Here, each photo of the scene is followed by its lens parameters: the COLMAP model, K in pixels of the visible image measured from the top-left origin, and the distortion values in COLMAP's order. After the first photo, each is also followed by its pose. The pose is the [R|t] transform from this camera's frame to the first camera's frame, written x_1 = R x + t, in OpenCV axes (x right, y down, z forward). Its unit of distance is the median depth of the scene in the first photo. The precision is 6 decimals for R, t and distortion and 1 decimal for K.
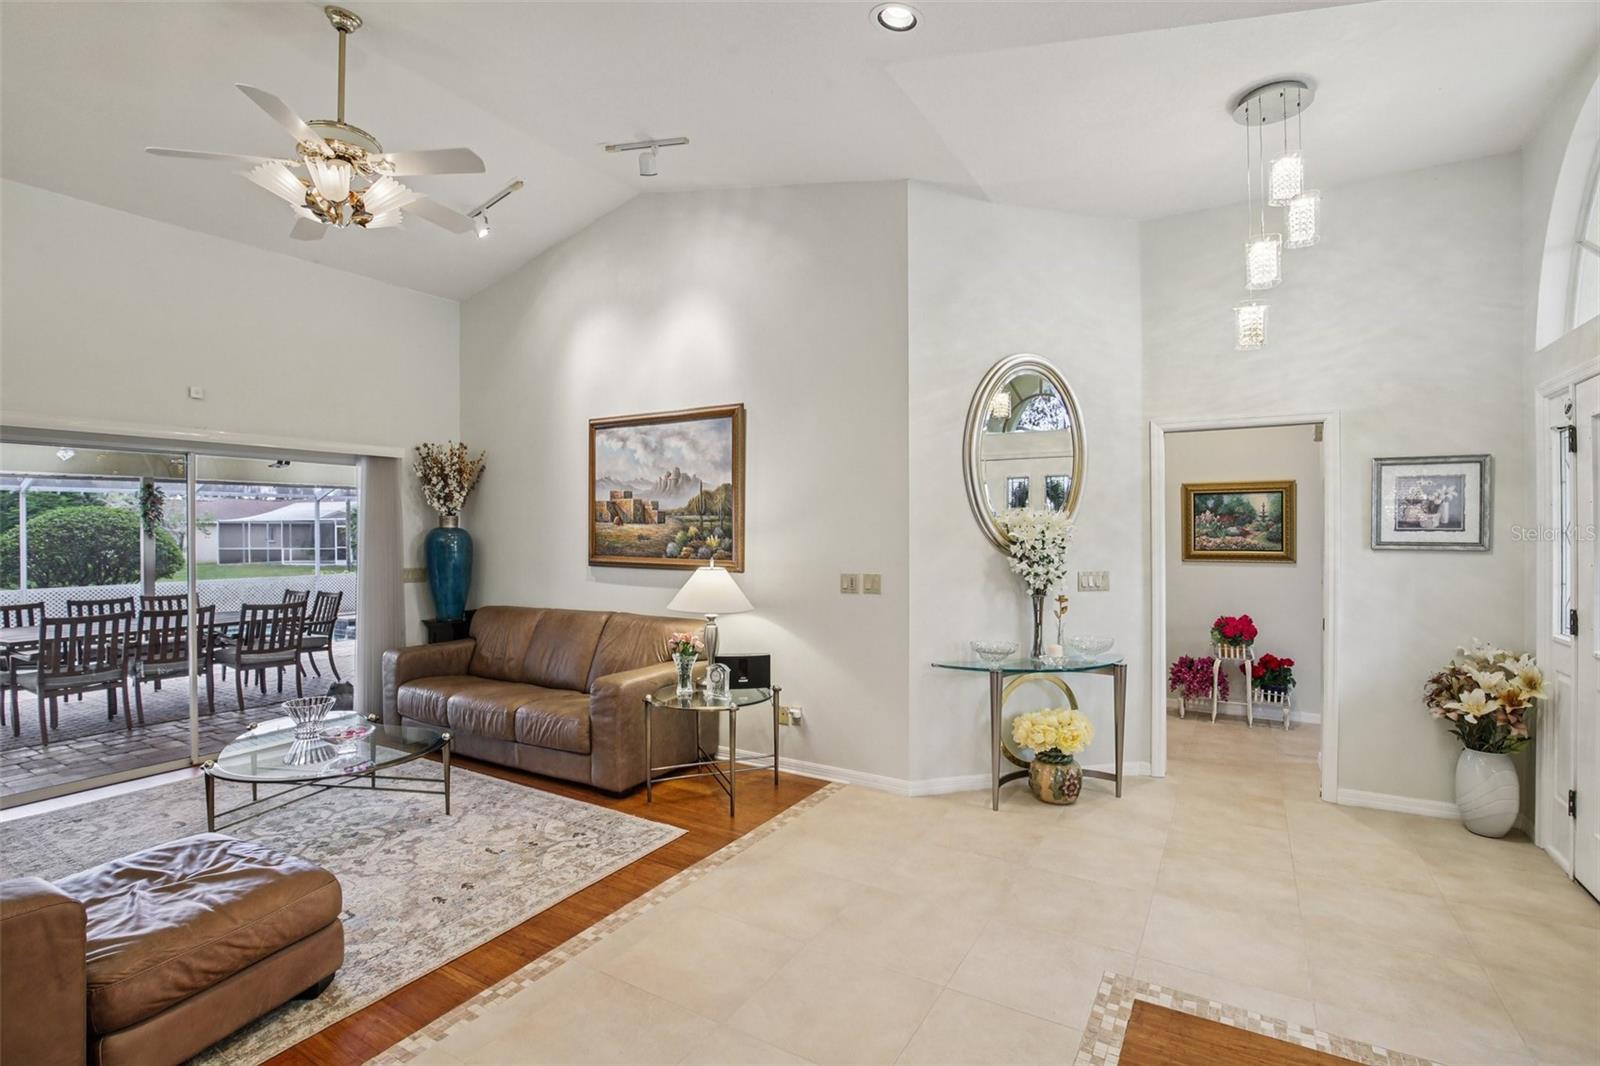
lens RADIAL K [[738.6, 0, 803.1], [0, 738.6, 538.6], [0, 0, 1]] dist [-0.013876, 0.000655]
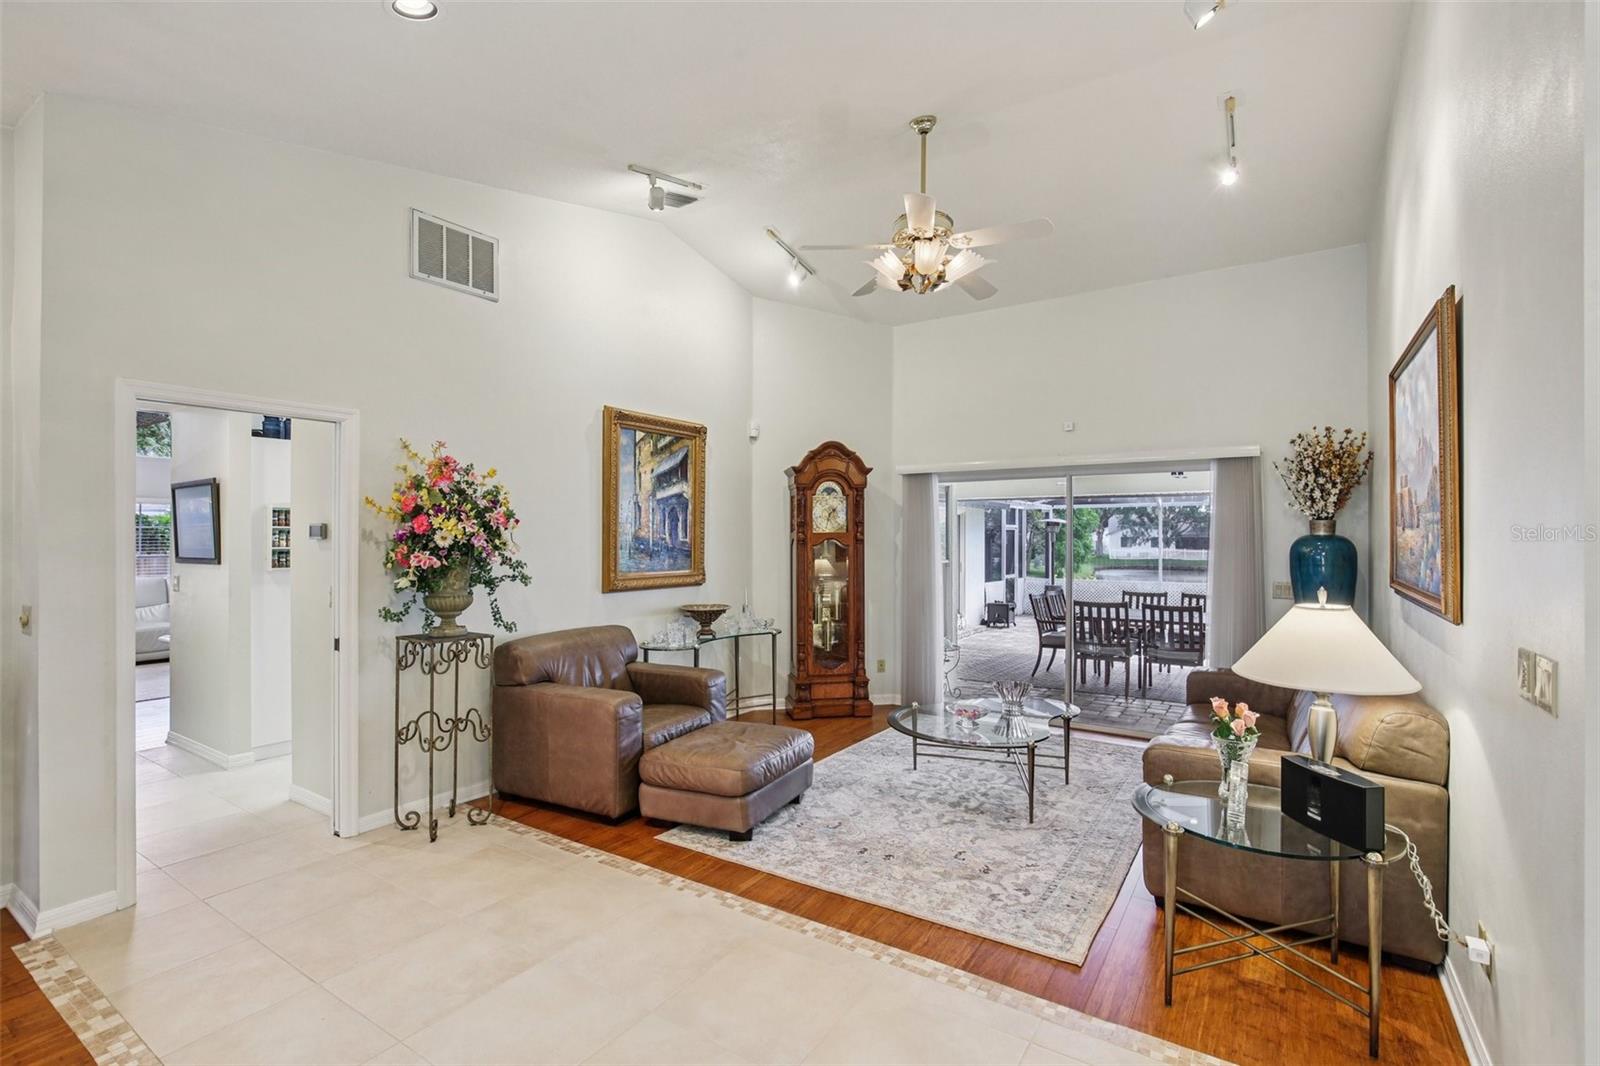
lens RADIAL K [[738.6, 0, 791.0], [0, 738.6, 534.6], [0, 0, 1]] dist [-0.013876, 0.000655]
pose [[-0.041946, -0.002223, -0.999117, 0.420845], [-0.010778, 0.999940, -0.001772, -0.009252], [0.999062, 0.010694, -0.041967, 0.560463]]
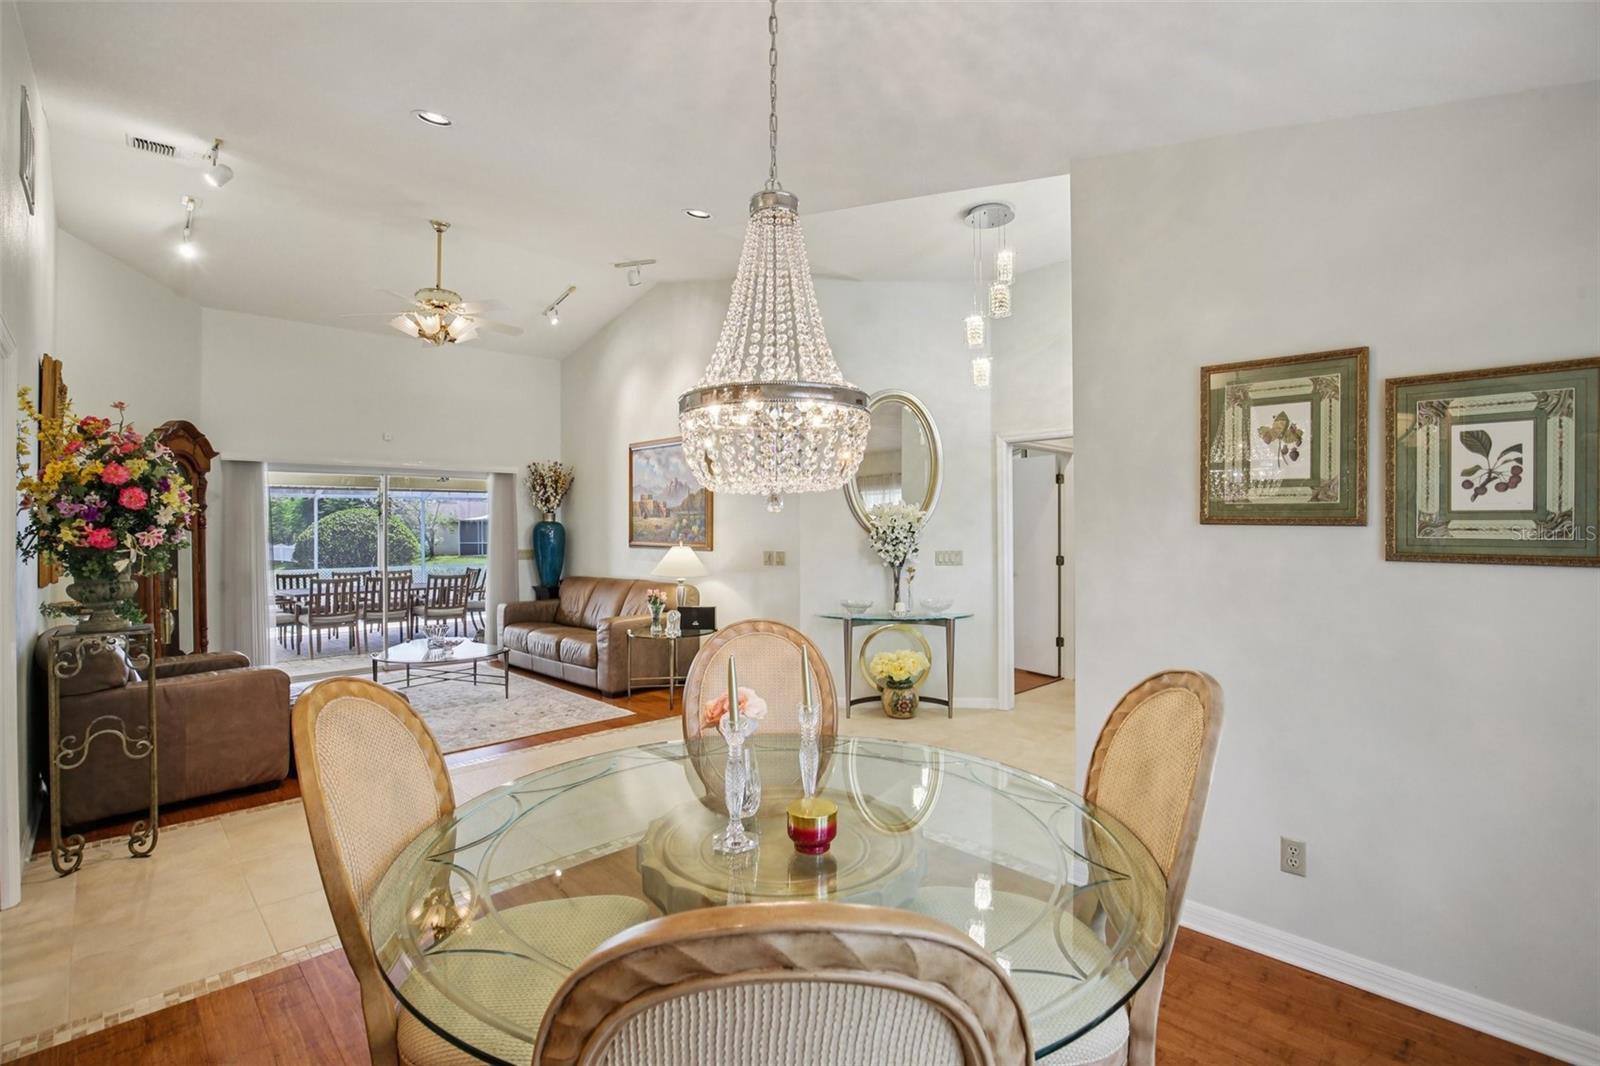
lens RADIAL K [[738.6, 0, 807.6], [0, 738.6, 529.3], [0, 0, 1]] dist [-0.013876, 0.000655]
pose [[0.969353, -0.003017, -0.245654, 0.434489], [0.001019, 0.999965, -0.008262, 0.015504], [0.245670, 0.007759, 0.969322, -0.317434]]
